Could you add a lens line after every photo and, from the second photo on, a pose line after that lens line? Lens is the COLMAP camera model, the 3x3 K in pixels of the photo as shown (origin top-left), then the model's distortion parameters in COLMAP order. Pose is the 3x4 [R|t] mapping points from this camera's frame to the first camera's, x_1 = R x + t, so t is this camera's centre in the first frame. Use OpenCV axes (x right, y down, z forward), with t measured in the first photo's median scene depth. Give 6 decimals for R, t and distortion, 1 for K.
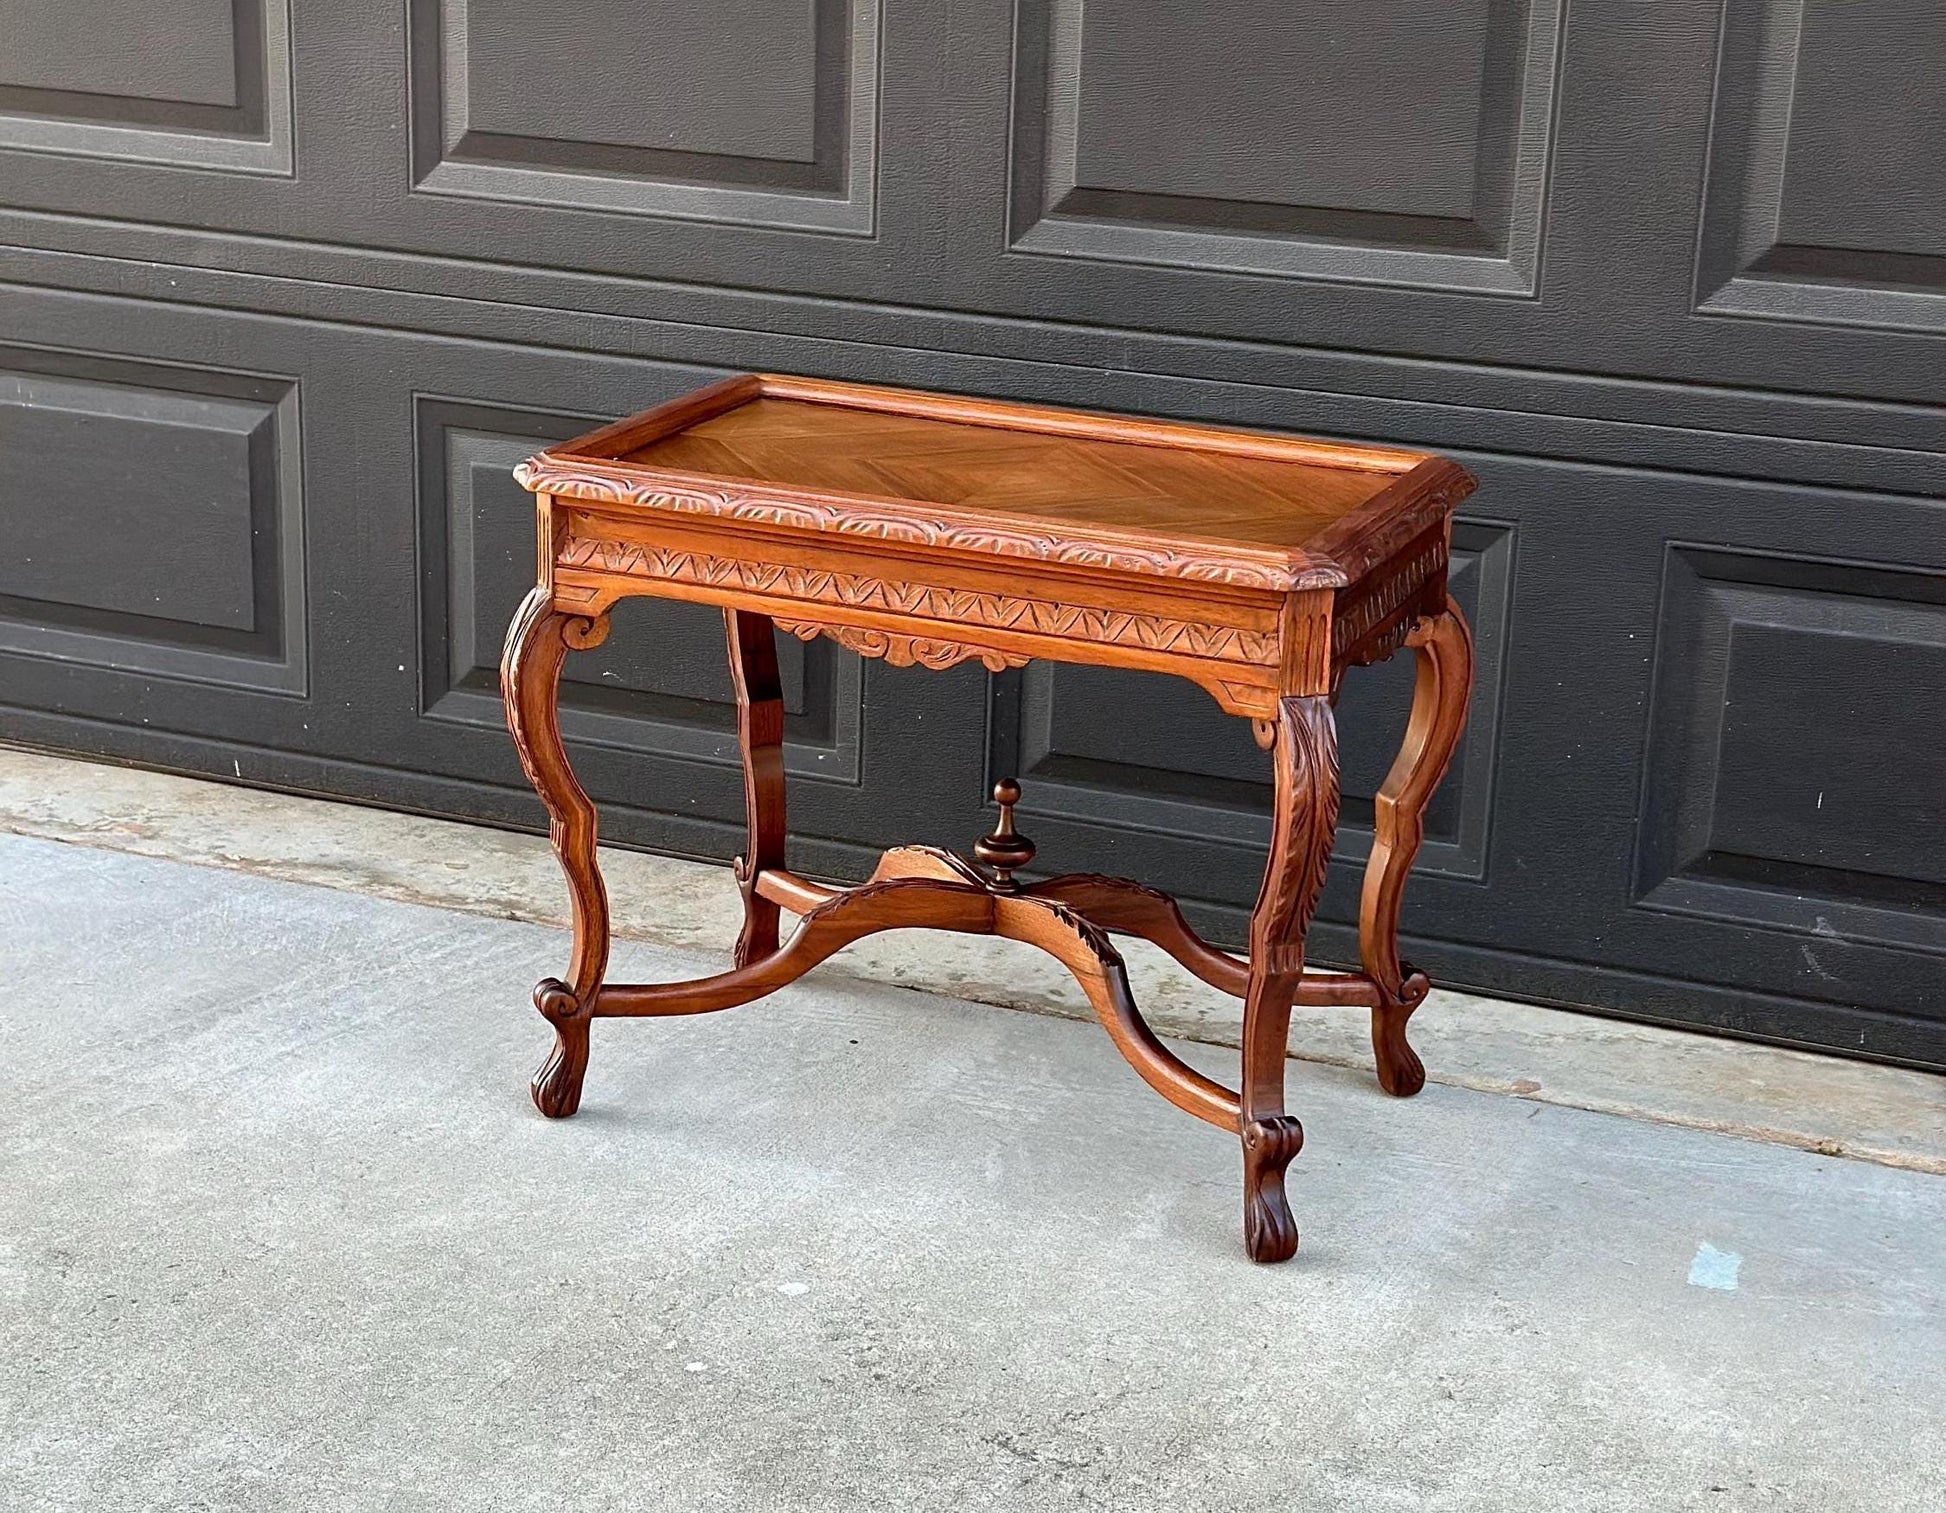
lens RADIAL K [[3593.5, 0, 976.6], [0, 3593.5, 874.8], [0, 0, 1]] dist [0.147537, 0.084355]
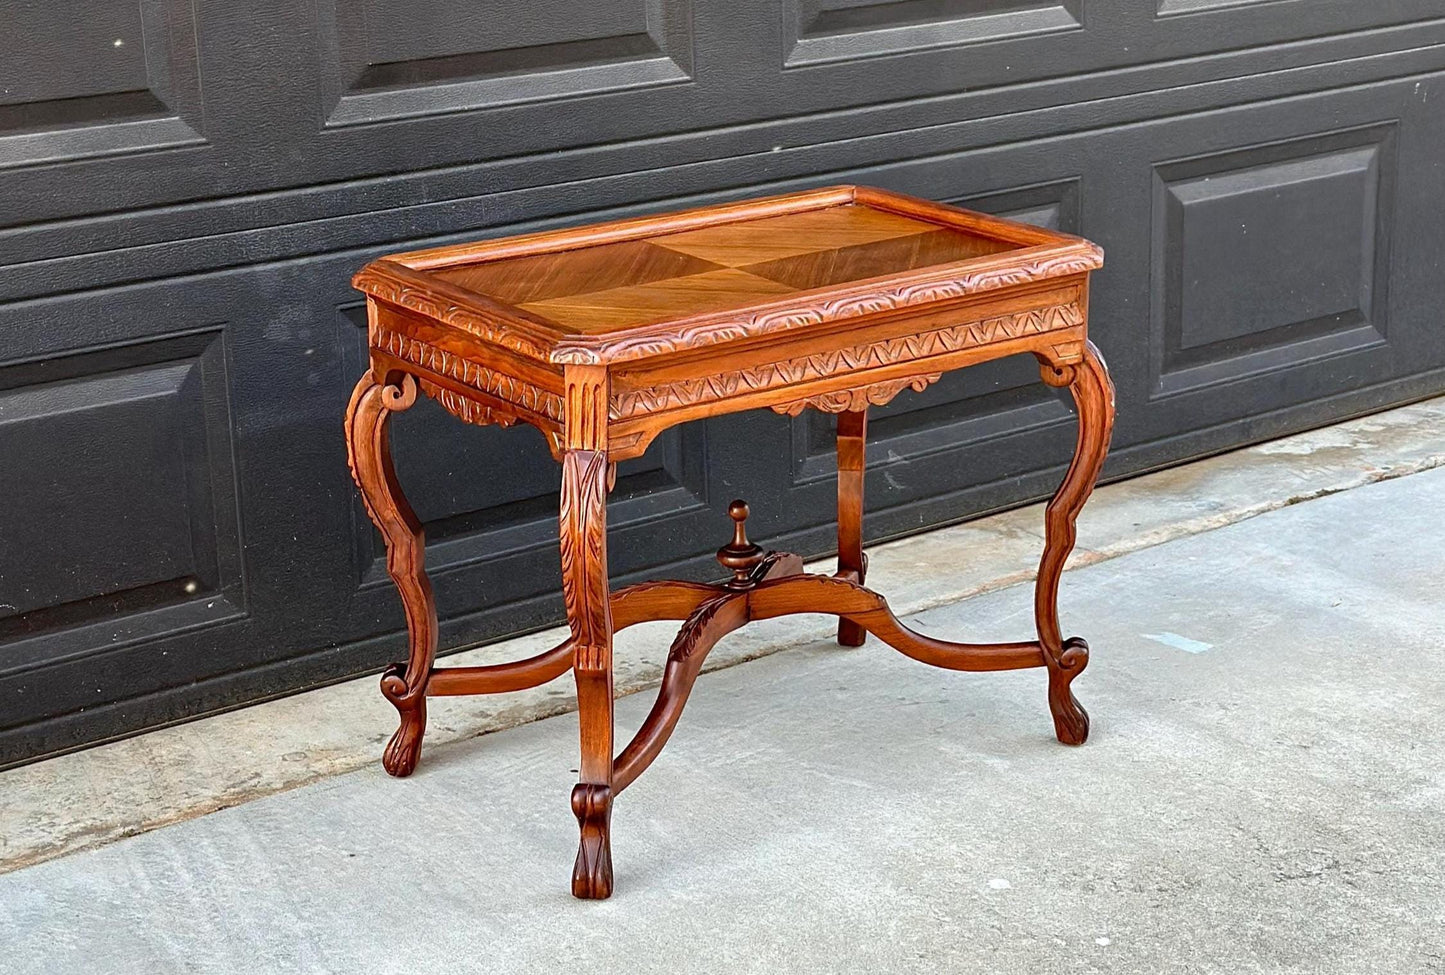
lens RADIAL K [[2755.5, 0, 722.5], [0, 2755.5, 487.5], [0, 0, 1]] dist [0.148456, 0.135092]
pose [[0.507675, -0.295094, 0.809436, -0.782424], [0.301663, 0.940923, 0.153828, -0.182681], [-0.807011, 0.166082, 0.566702, 0.448119]]
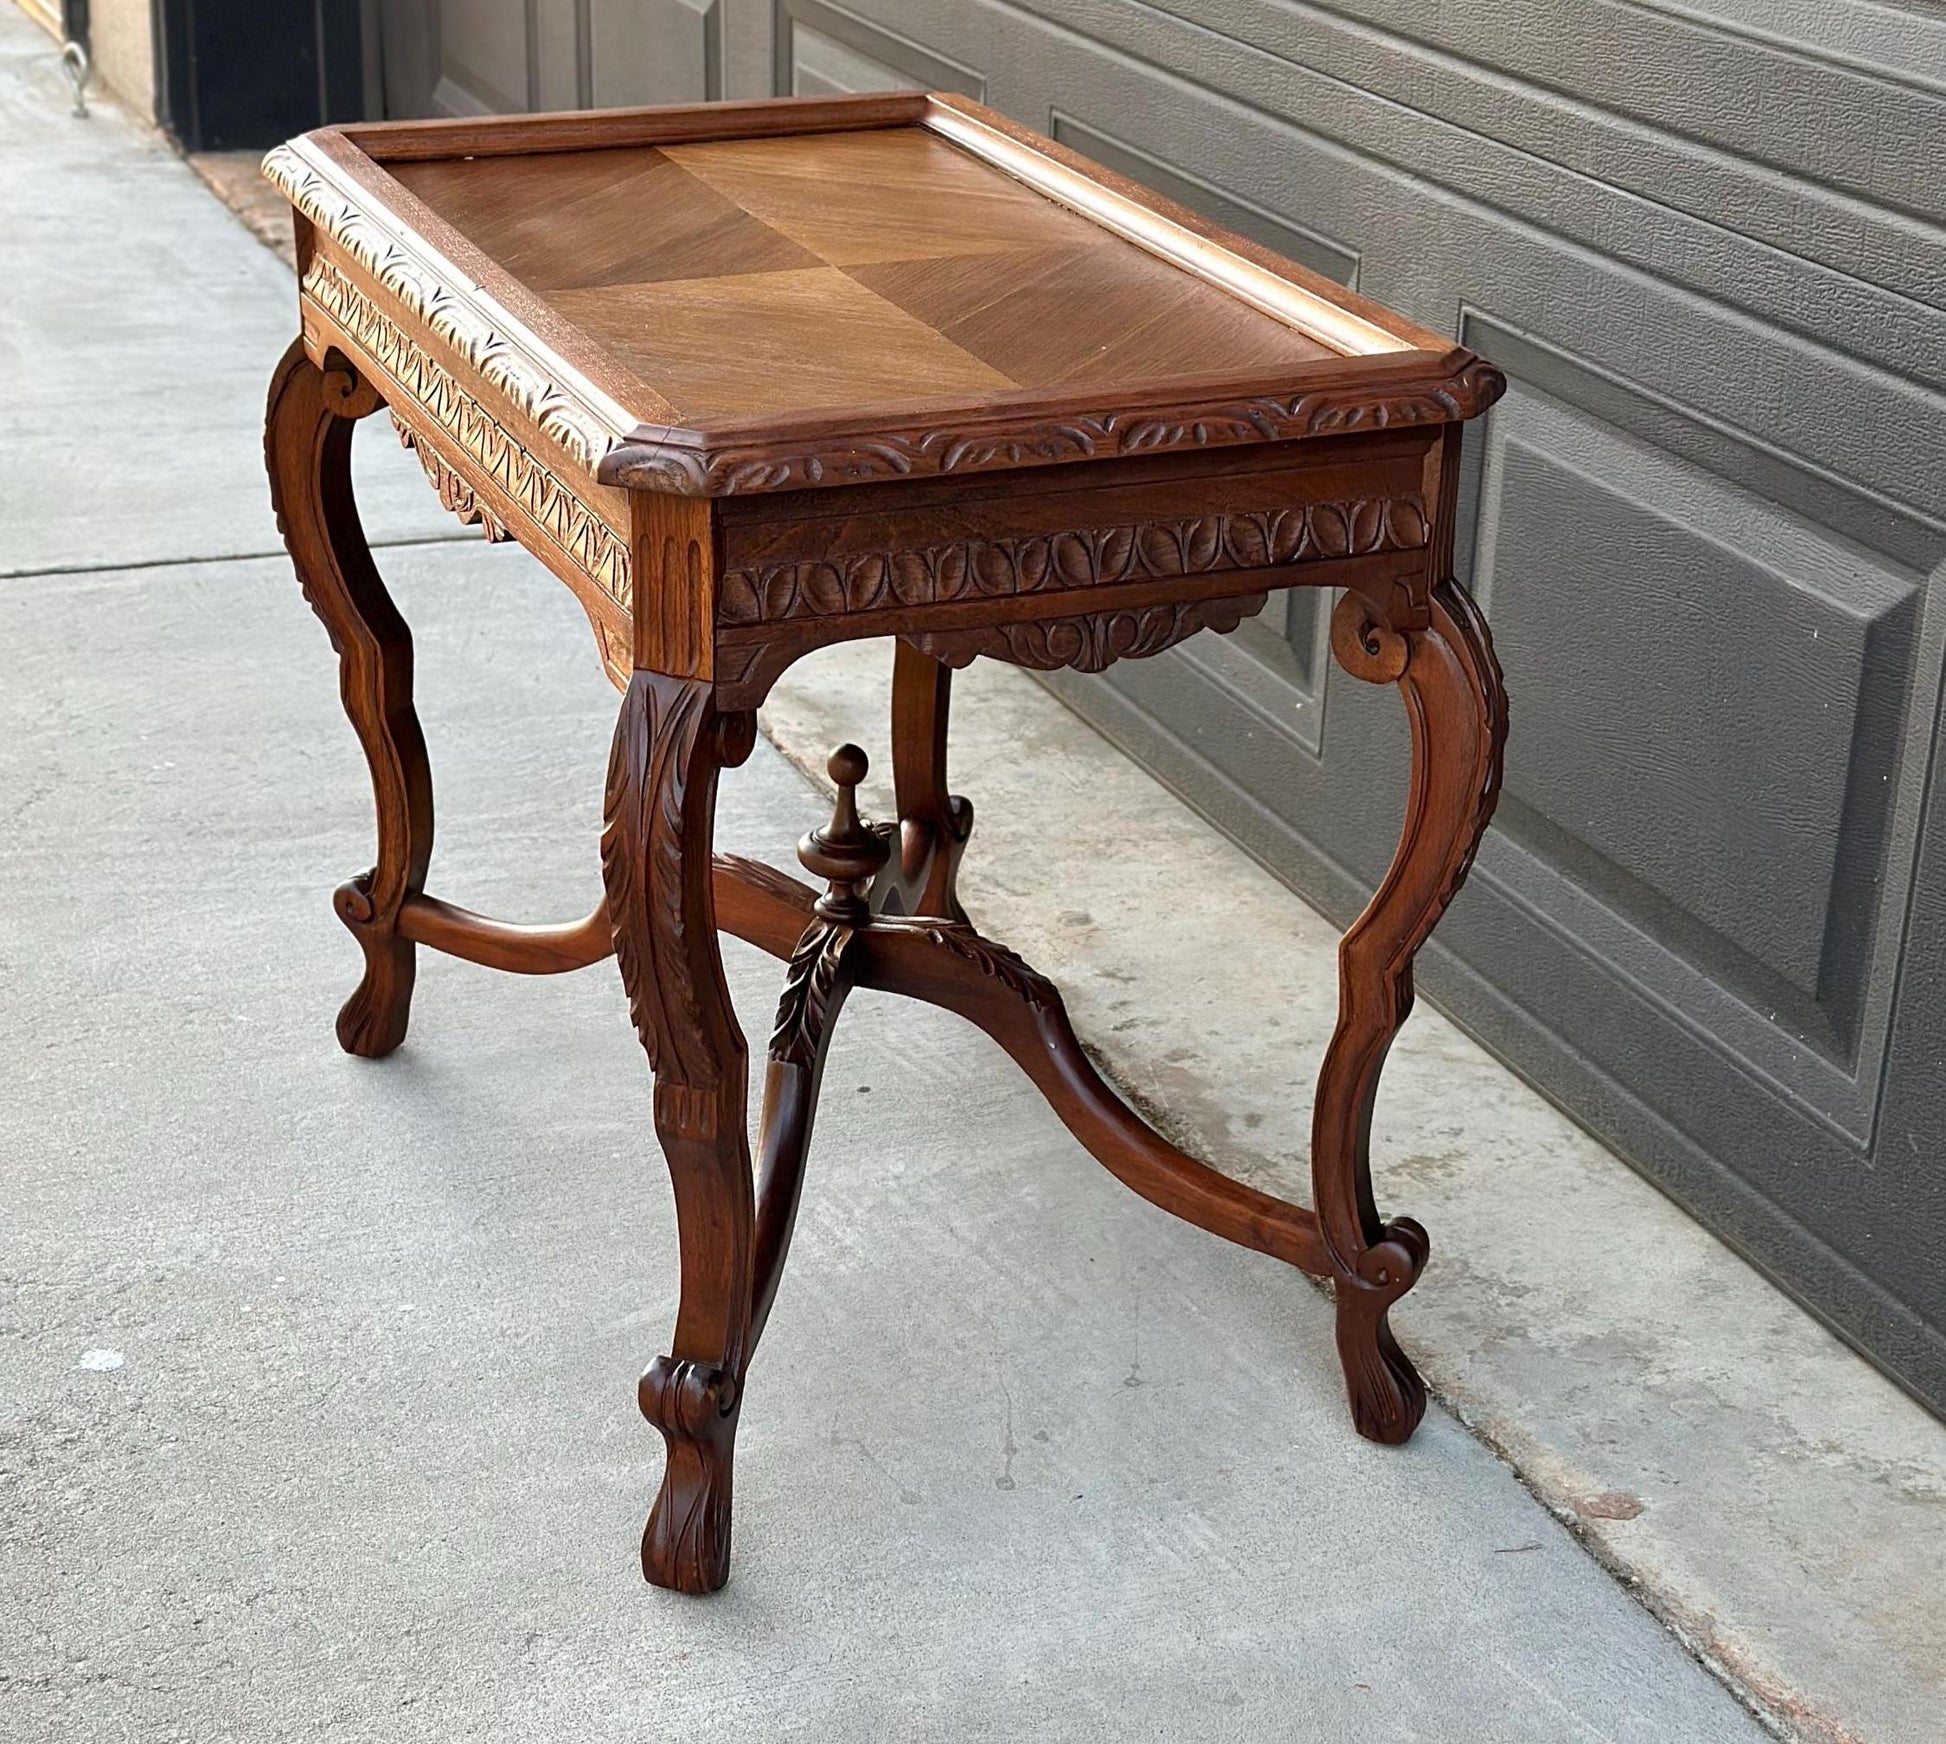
lens RADIAL K [[3747.9, 0, 969.0], [0, 3747.9, 941.1], [0, 0, 1]] dist [0.109309, 0.100759]
pose [[0.704721, 0.263460, -0.658754, 0.471987], [-0.225009, 0.963559, 0.144653, -0.094237], [0.672859, 0.046285, 0.738322, 0.520991]]
